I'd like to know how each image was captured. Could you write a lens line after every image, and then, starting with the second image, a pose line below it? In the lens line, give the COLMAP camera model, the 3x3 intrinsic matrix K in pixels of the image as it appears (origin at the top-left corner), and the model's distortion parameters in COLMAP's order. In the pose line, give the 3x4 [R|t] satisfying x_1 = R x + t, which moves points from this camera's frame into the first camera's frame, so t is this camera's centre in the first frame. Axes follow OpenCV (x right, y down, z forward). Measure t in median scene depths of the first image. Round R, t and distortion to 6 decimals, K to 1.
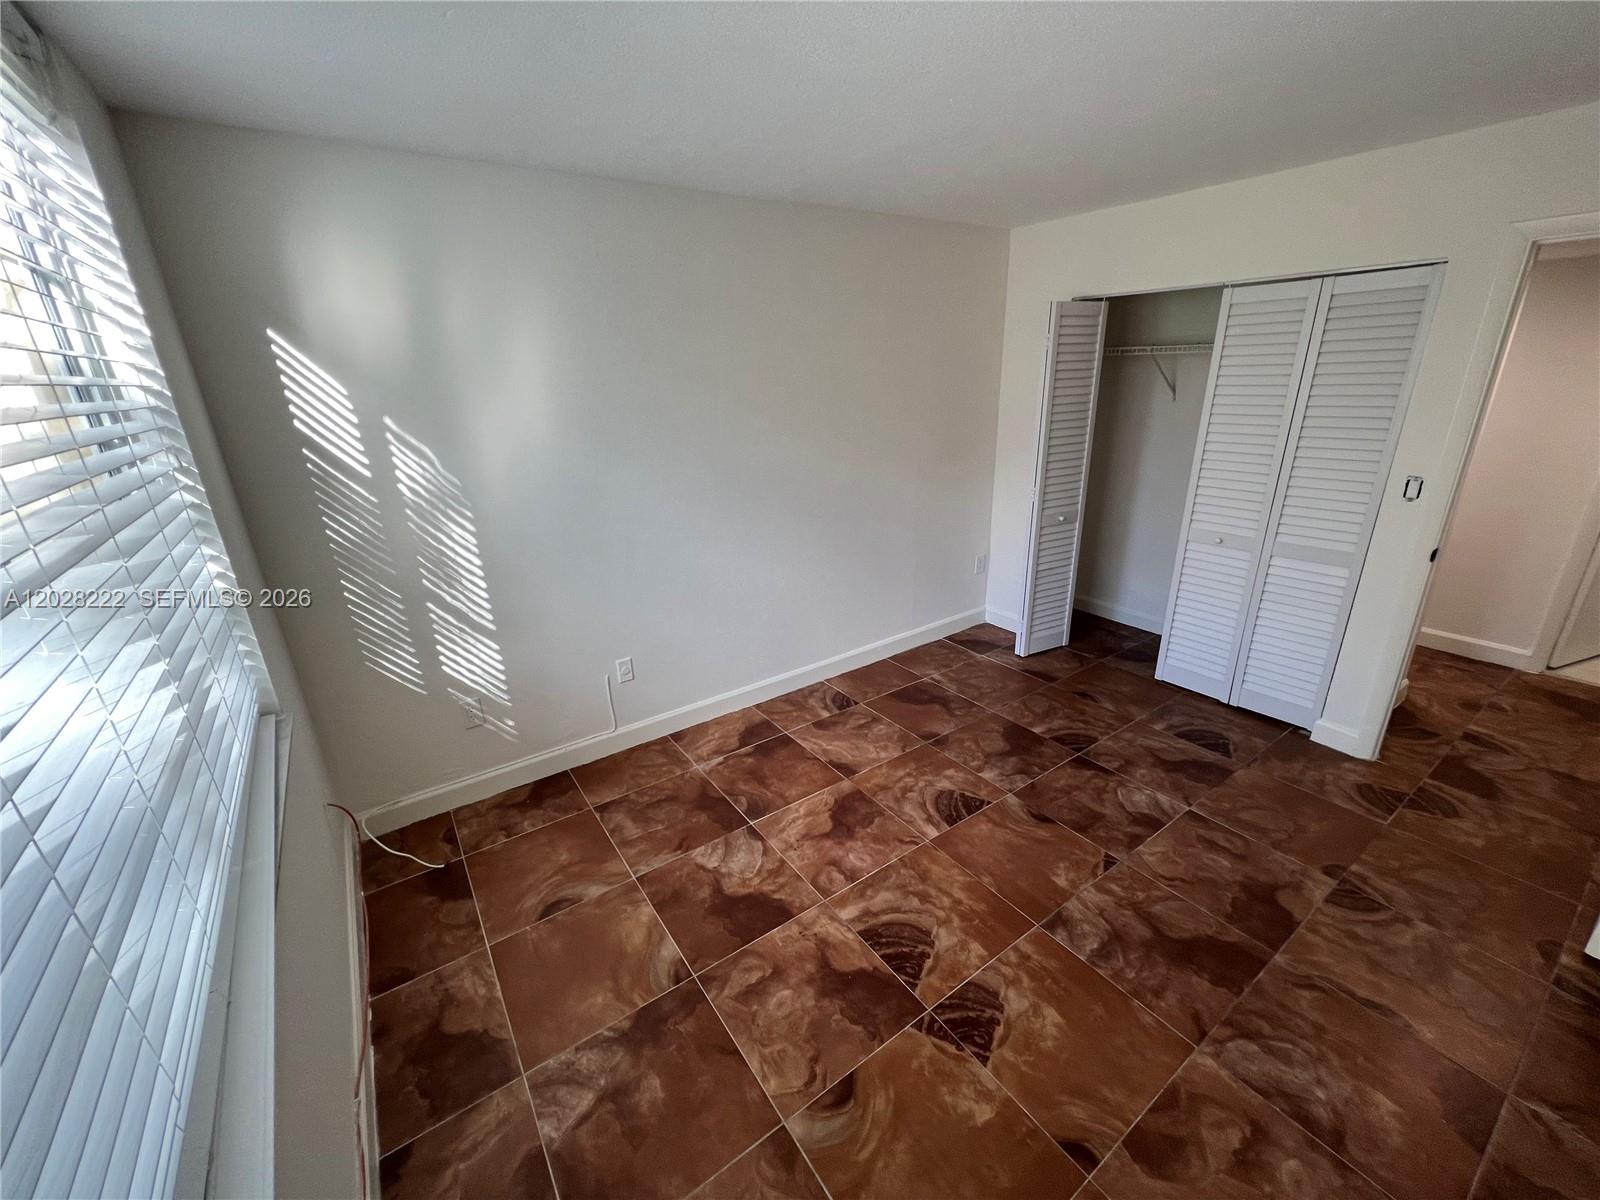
lens RADIAL K [[642.2, 0, 797.9], [0, 642.2, 595.5], [0, 0, 1]] dist [-0.001933, 0.000208]
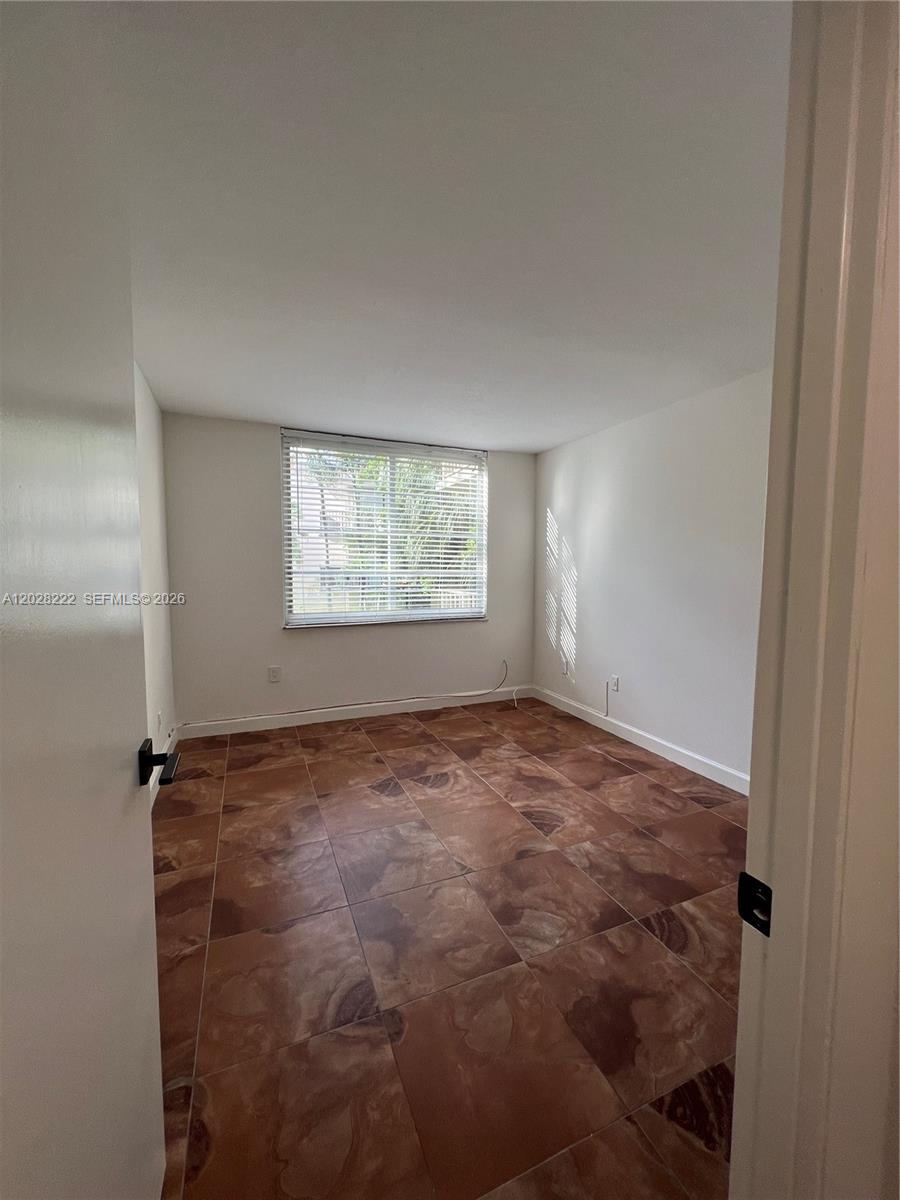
lens RADIAL K [[481.7, 0, 455.0], [0, 481.7, 599.9], [0, 0, 1]] dist [-0.001933, 0.000208]
pose [[-0.198600, 0.095951, -0.975372, 1.235527], [-0.325697, 0.932176, 0.158018, -0.181750], [0.924381, 0.349058, -0.153880, 0.880665]]
